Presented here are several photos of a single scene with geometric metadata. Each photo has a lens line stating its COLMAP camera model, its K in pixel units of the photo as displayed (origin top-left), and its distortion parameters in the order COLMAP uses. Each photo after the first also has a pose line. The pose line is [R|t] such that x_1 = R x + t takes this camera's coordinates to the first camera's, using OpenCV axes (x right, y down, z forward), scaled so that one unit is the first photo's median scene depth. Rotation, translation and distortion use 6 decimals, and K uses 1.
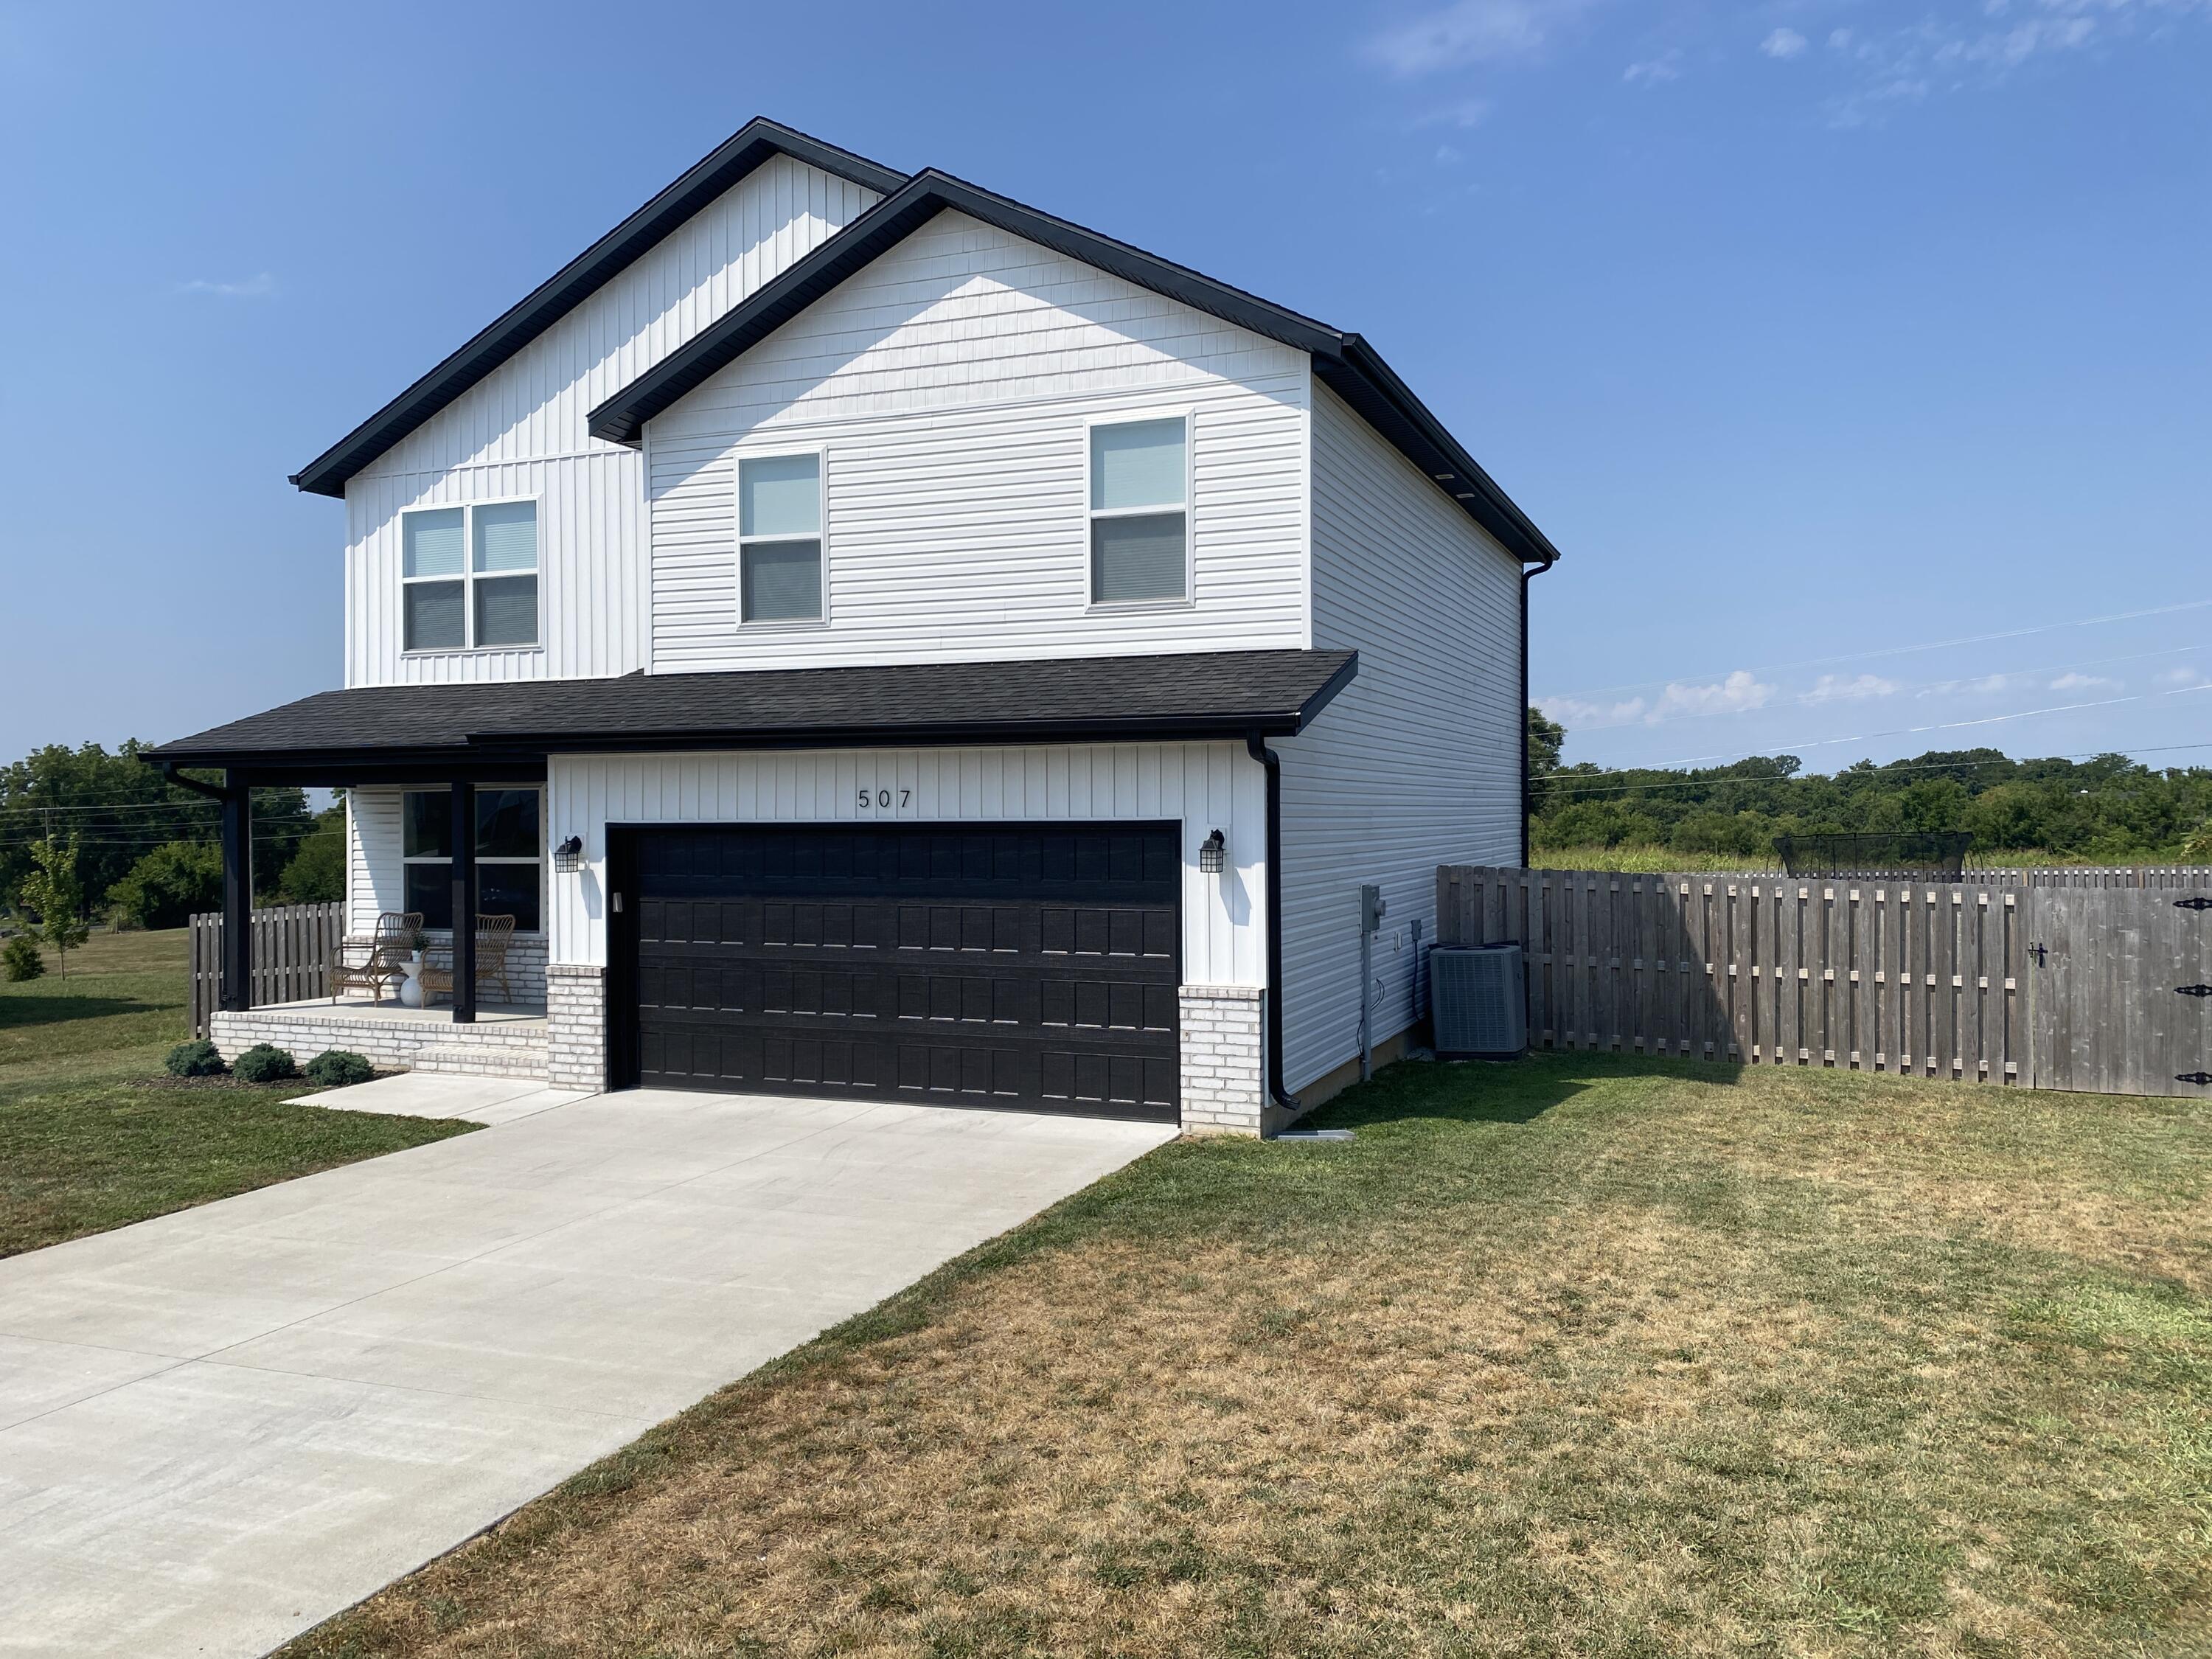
lens RADIAL K [[1659.4, 0, 1102.9], [0, 1659.4, 835.3], [0, 0, 1]] dist [0.039035, -0.034333]
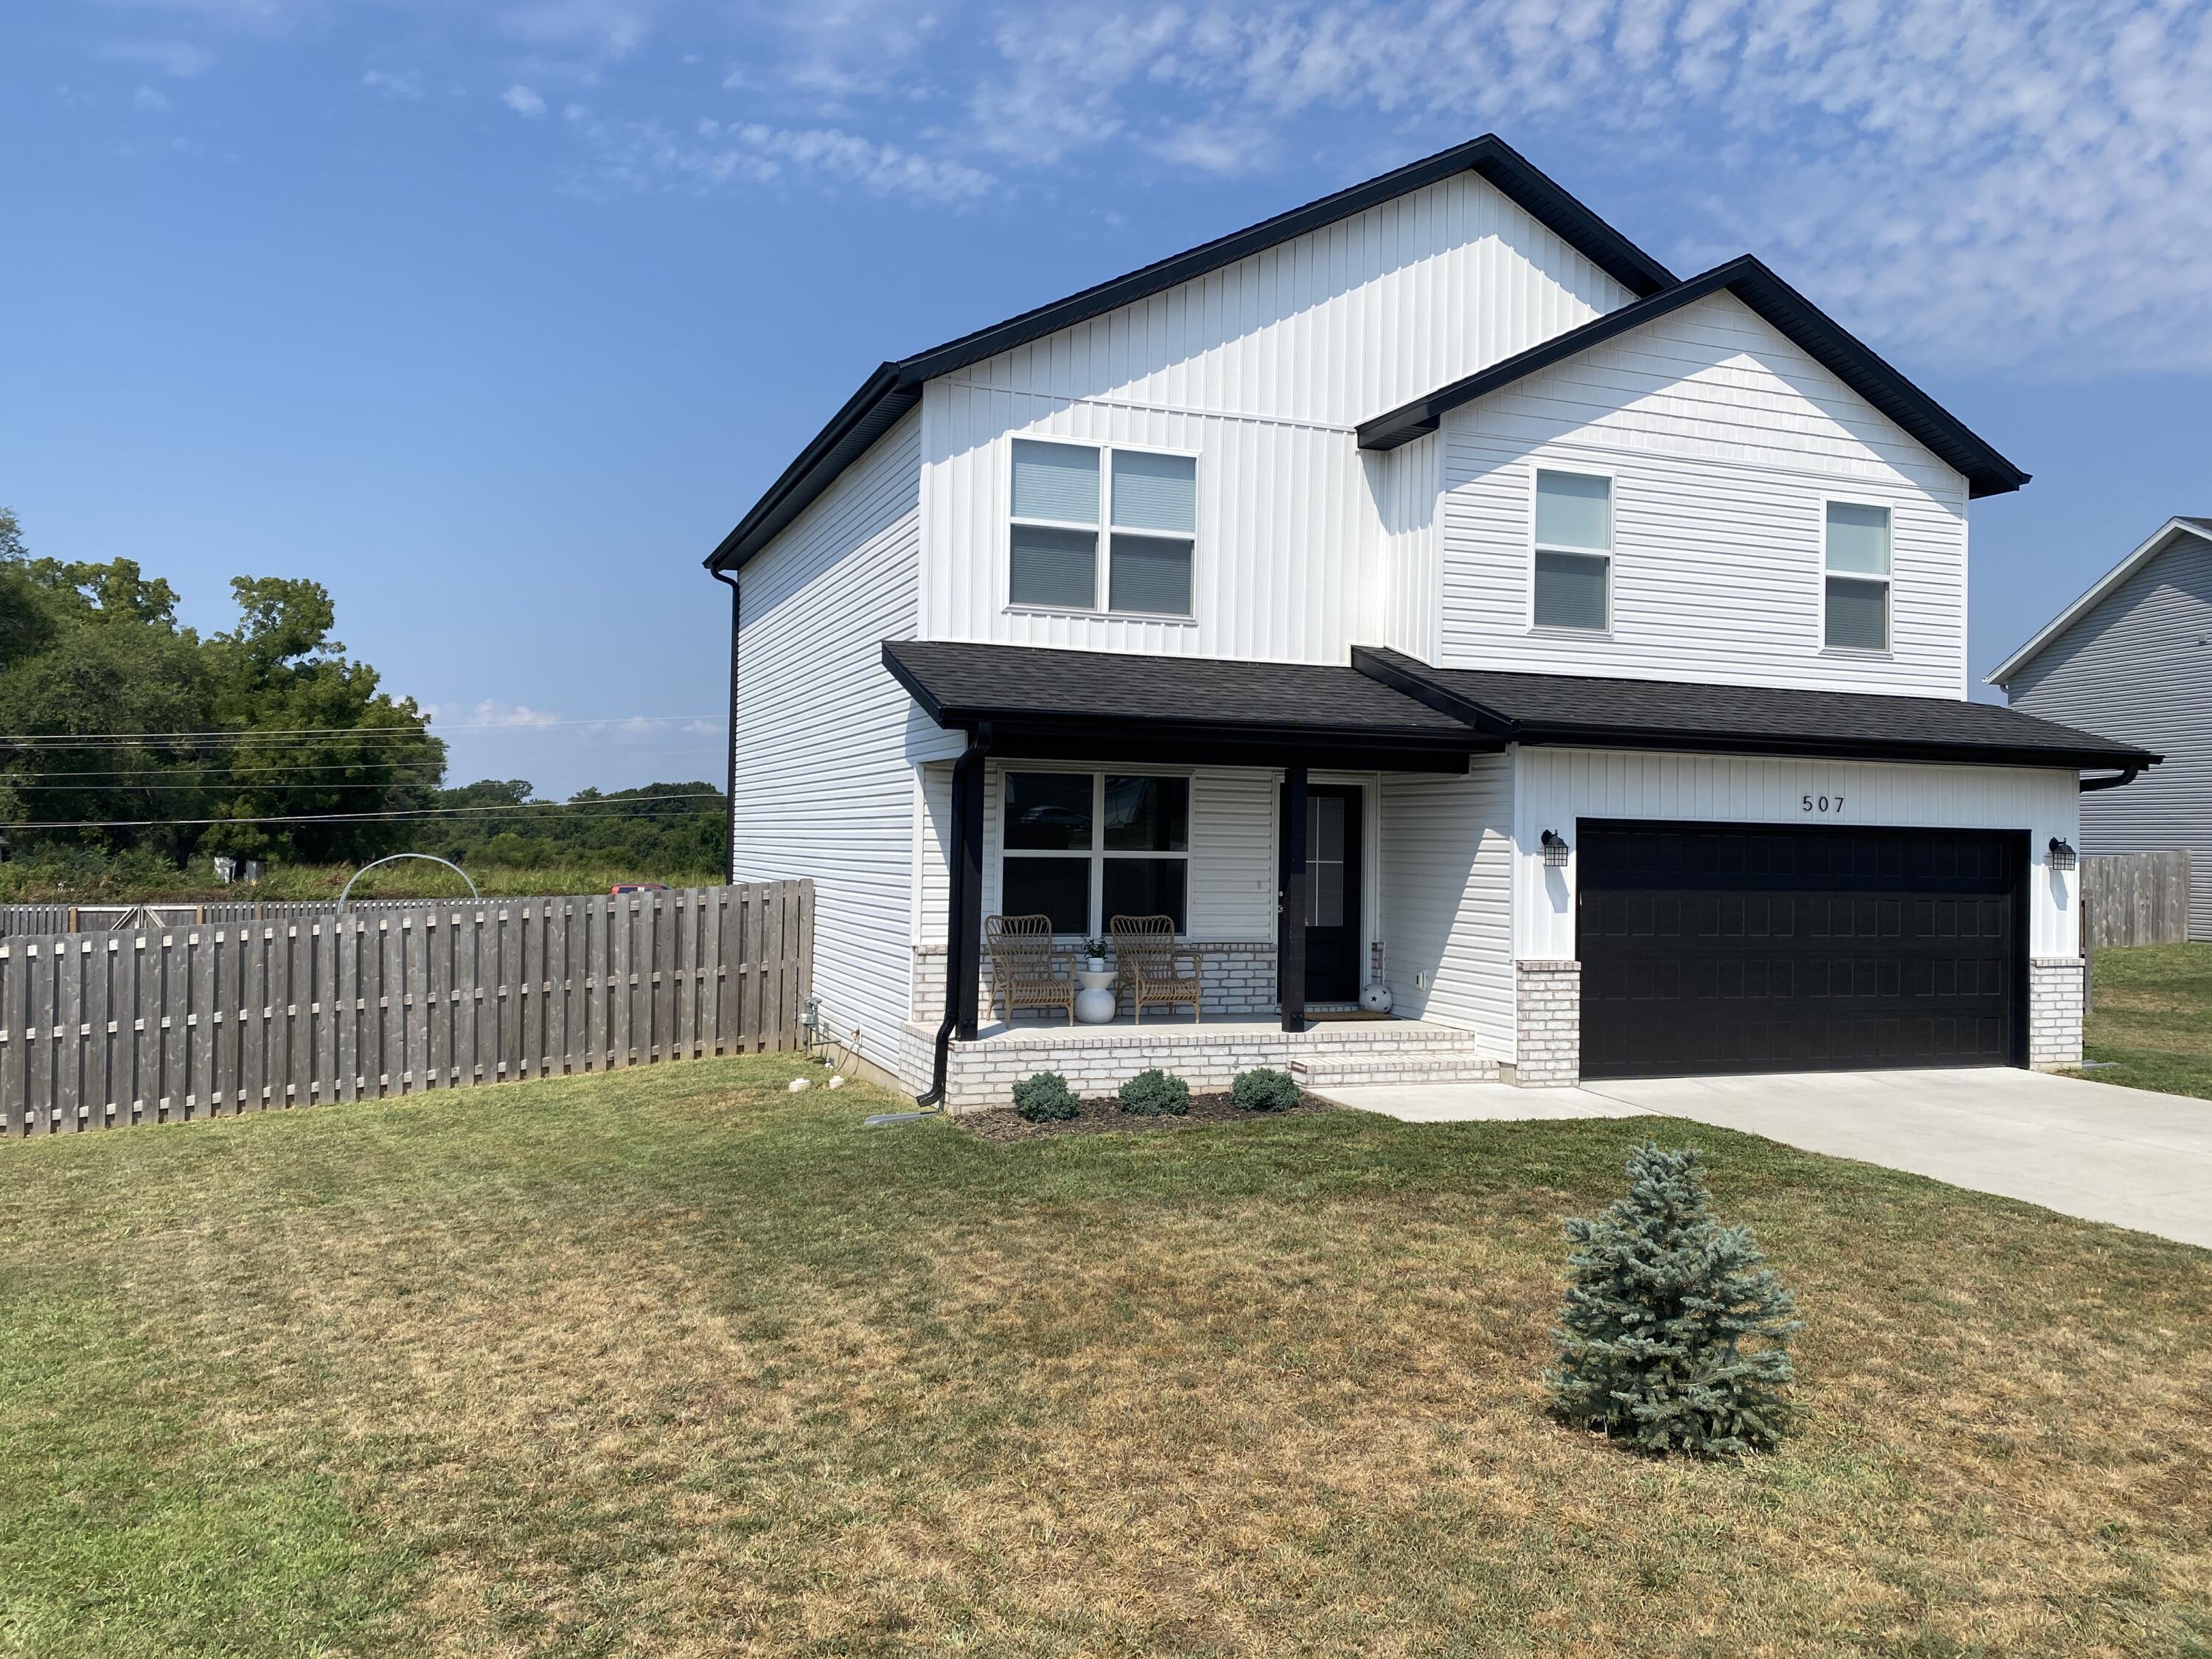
lens RADIAL K [[1659.4, 0, 1019.8], [0, 1659.4, 833.4], [0, 0, 1]] dist [0.039035, -0.034333]
pose [[0.748656, 0.024787, 0.662496, -1.137206], [-0.015528, 0.999682, -0.019855, 0.025815], [-0.662777, 0.004578, 0.748803, 0.440895]]
